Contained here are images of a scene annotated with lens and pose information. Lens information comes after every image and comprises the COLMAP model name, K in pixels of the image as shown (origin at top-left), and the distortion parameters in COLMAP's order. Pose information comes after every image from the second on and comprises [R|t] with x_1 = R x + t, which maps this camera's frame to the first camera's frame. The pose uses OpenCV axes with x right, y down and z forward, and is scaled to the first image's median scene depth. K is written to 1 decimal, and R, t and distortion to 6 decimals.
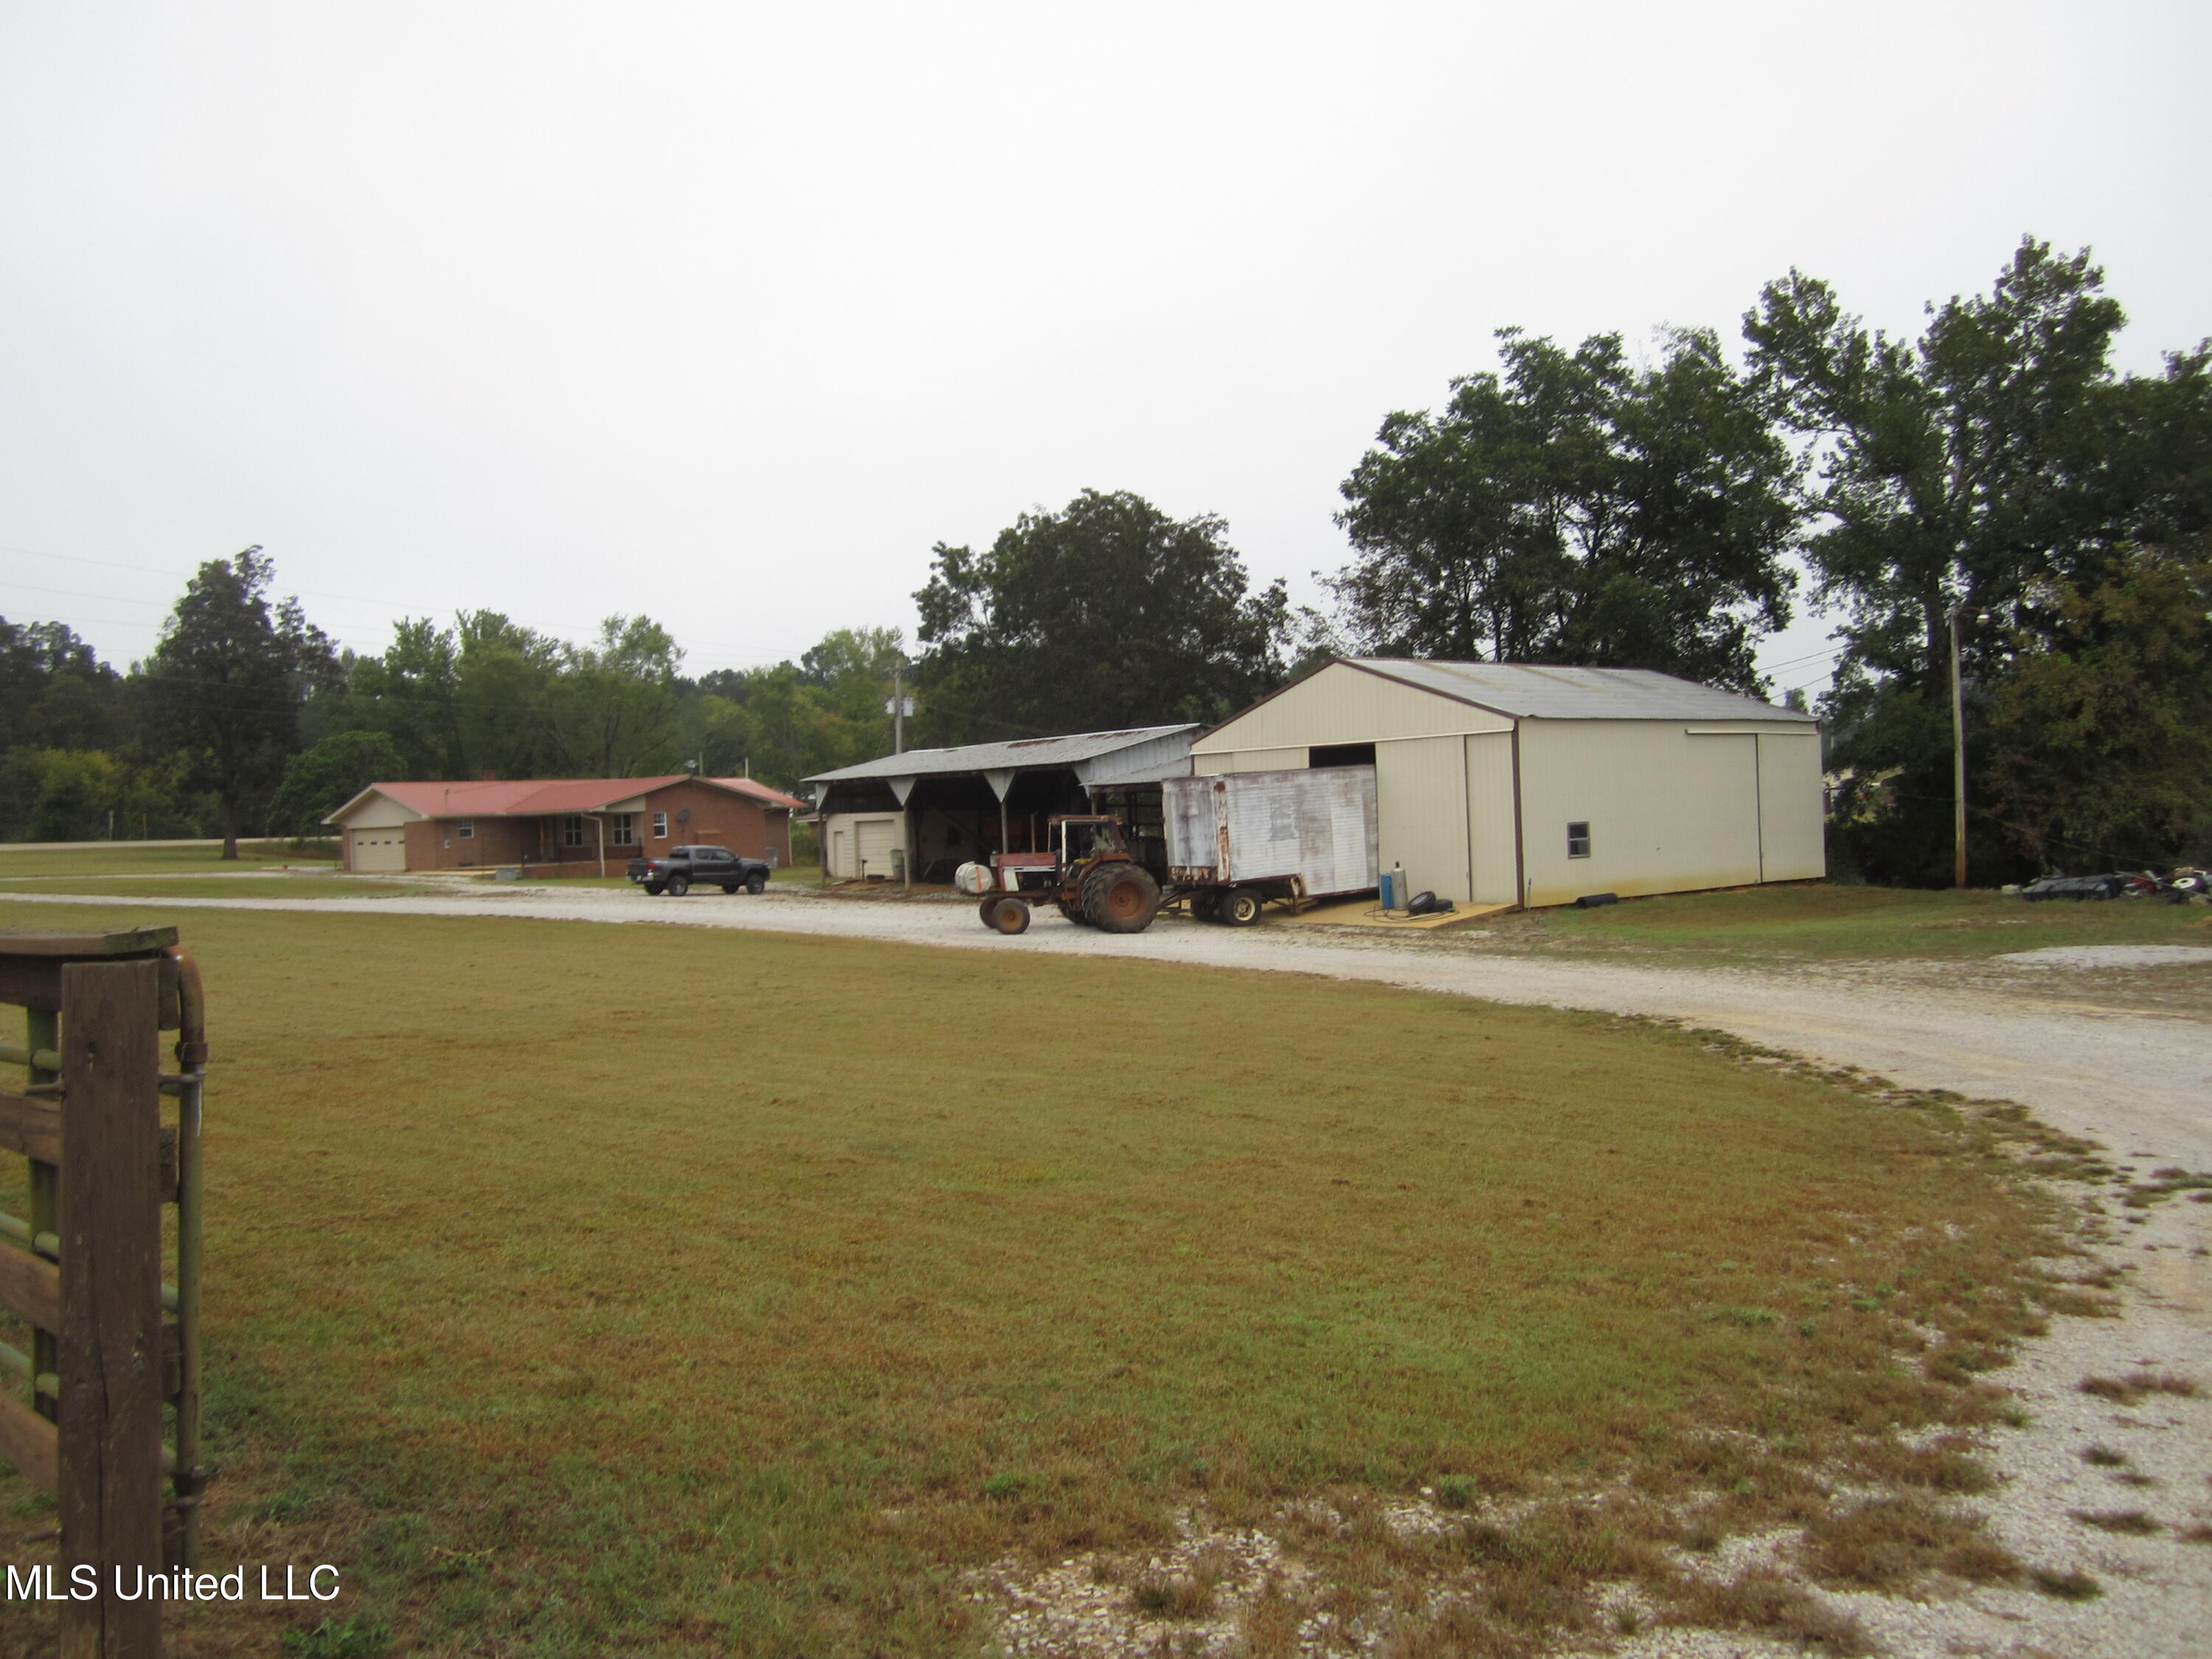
lens RADIAL K [[1815.0, 0, 1114.2], [0, 1815.0, 831.7], [0, 0, 1]] dist [-0.058751, 0.001047]
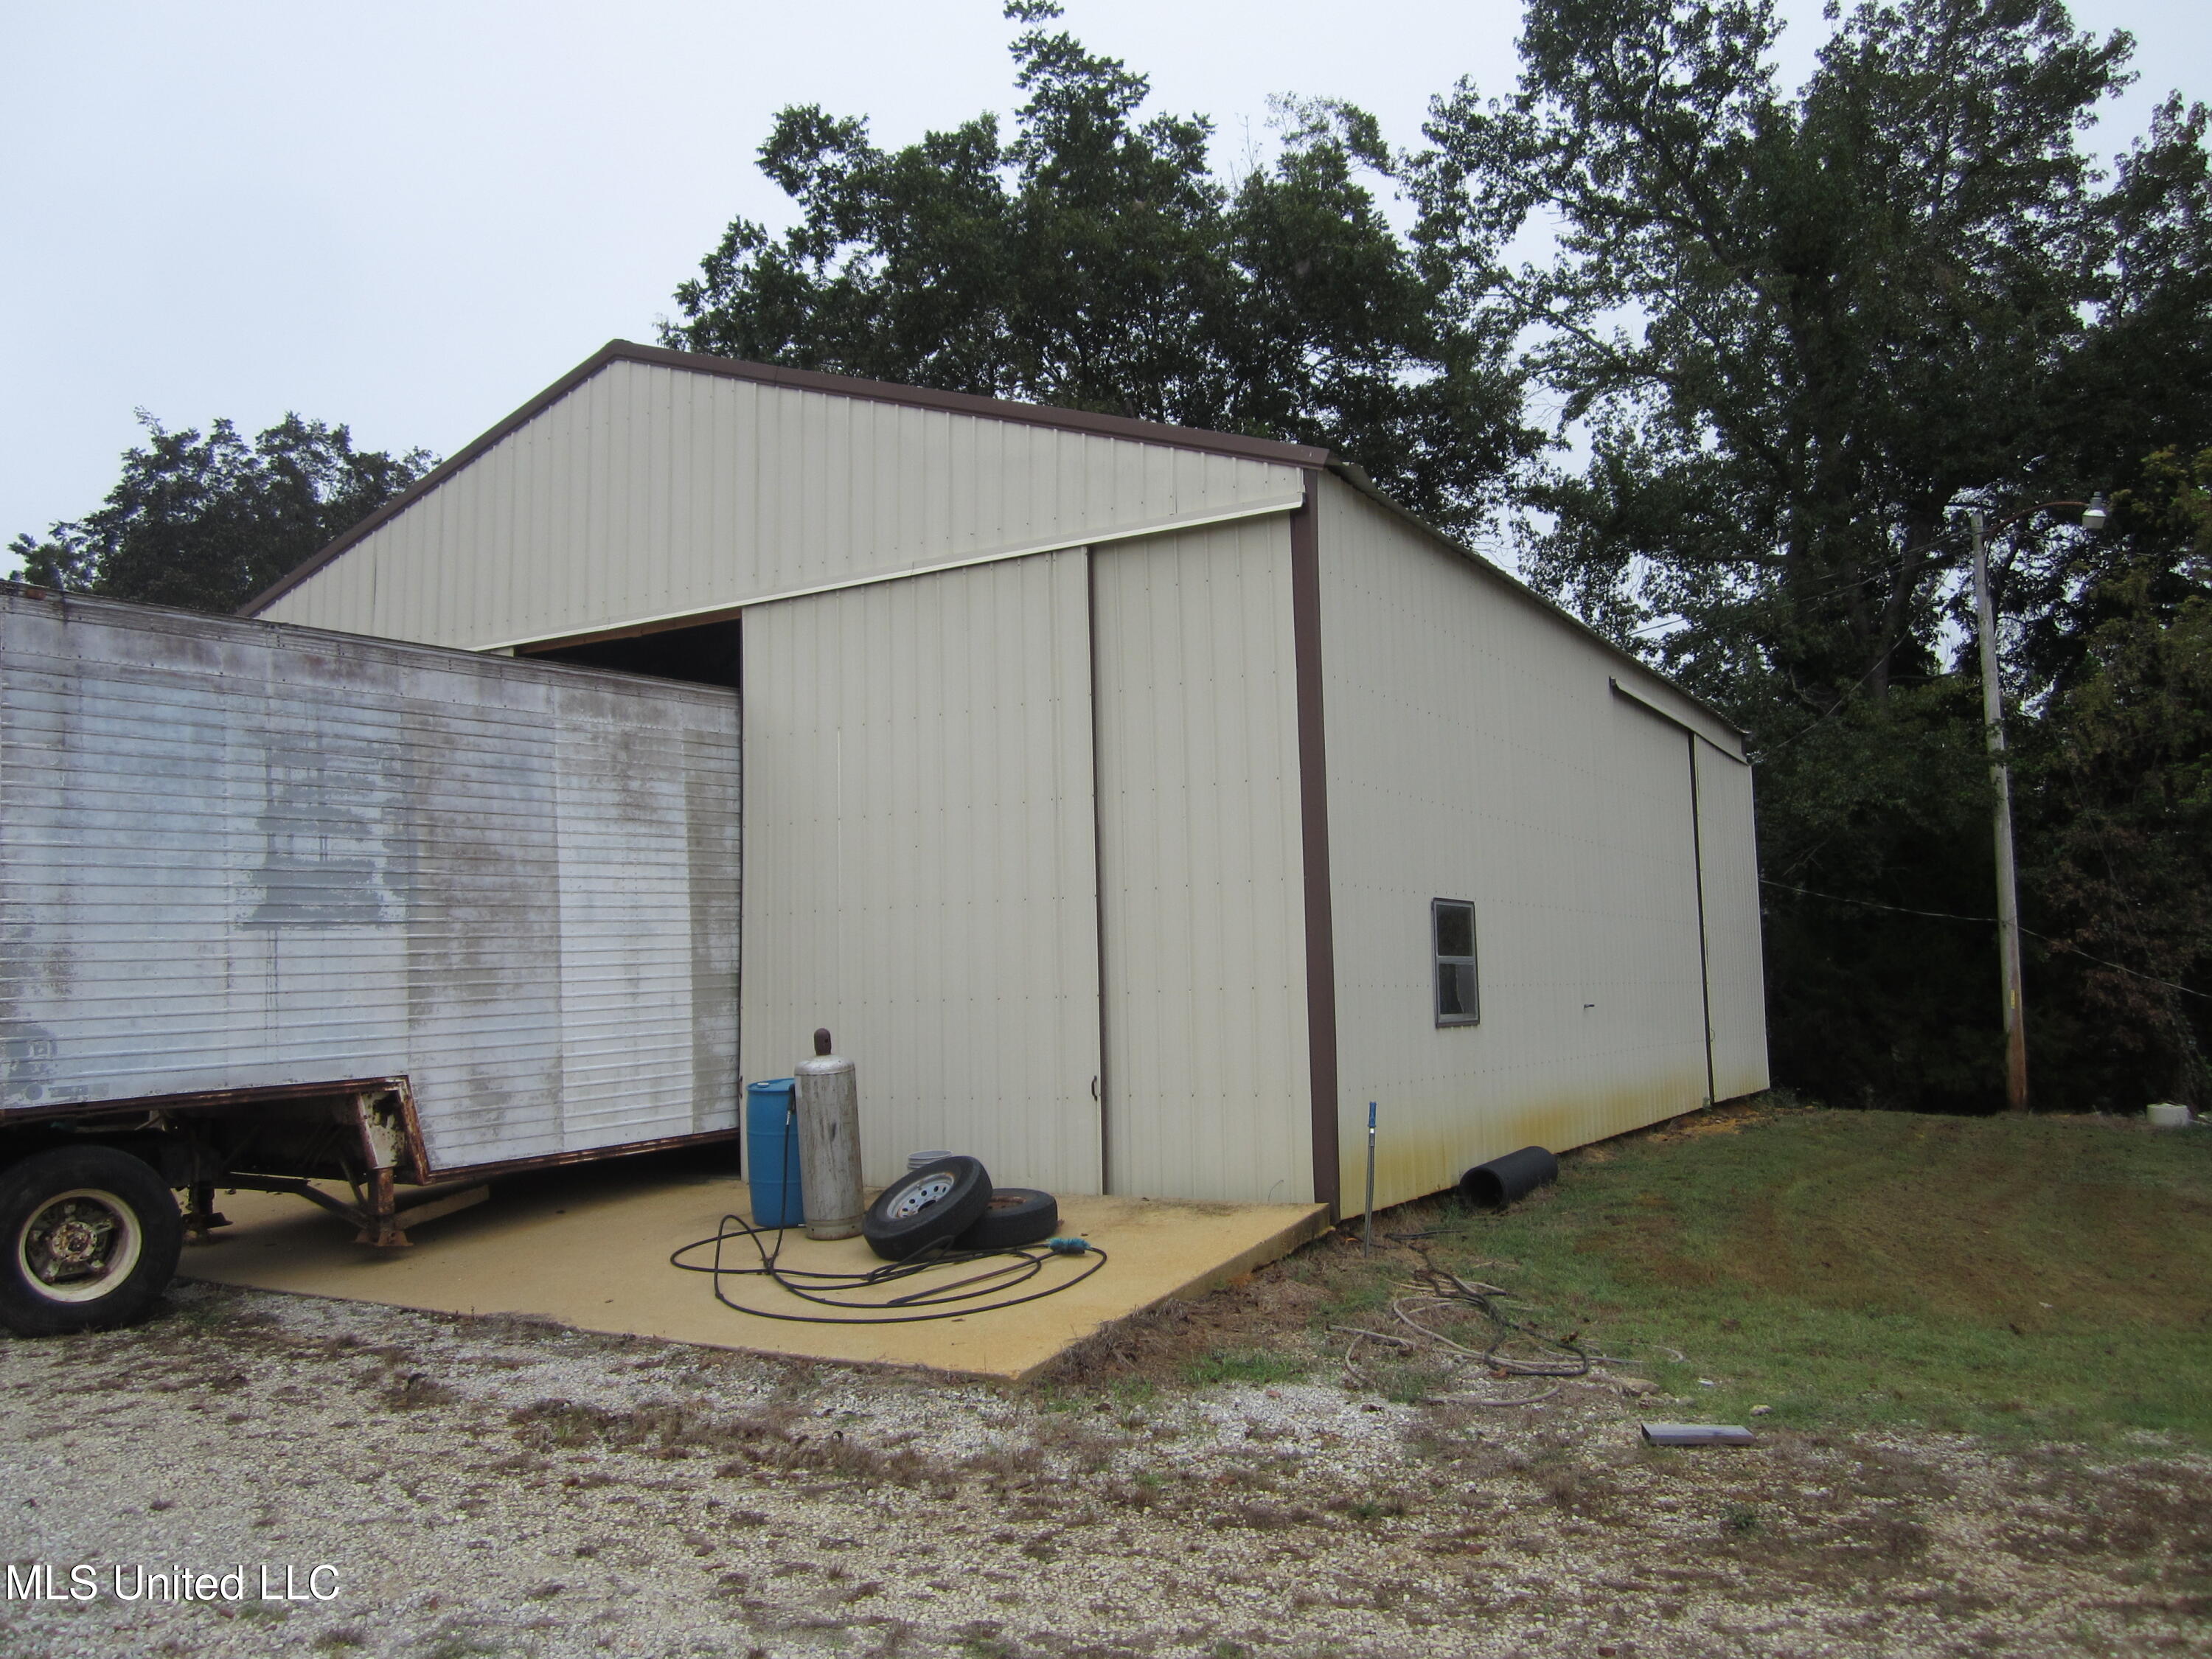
lens RADIAL K [[1815.0, 0, 1114.8], [0, 1815.0, 839.9], [0, 0, 1]] dist [-0.058751, 0.001047]
pose [[0.936932, 0.047848, 0.346222, 0.106438], [-0.009836, 0.993802, -0.110726, 0.017404], [-0.349374, 0.100337, 0.931596, 0.746143]]
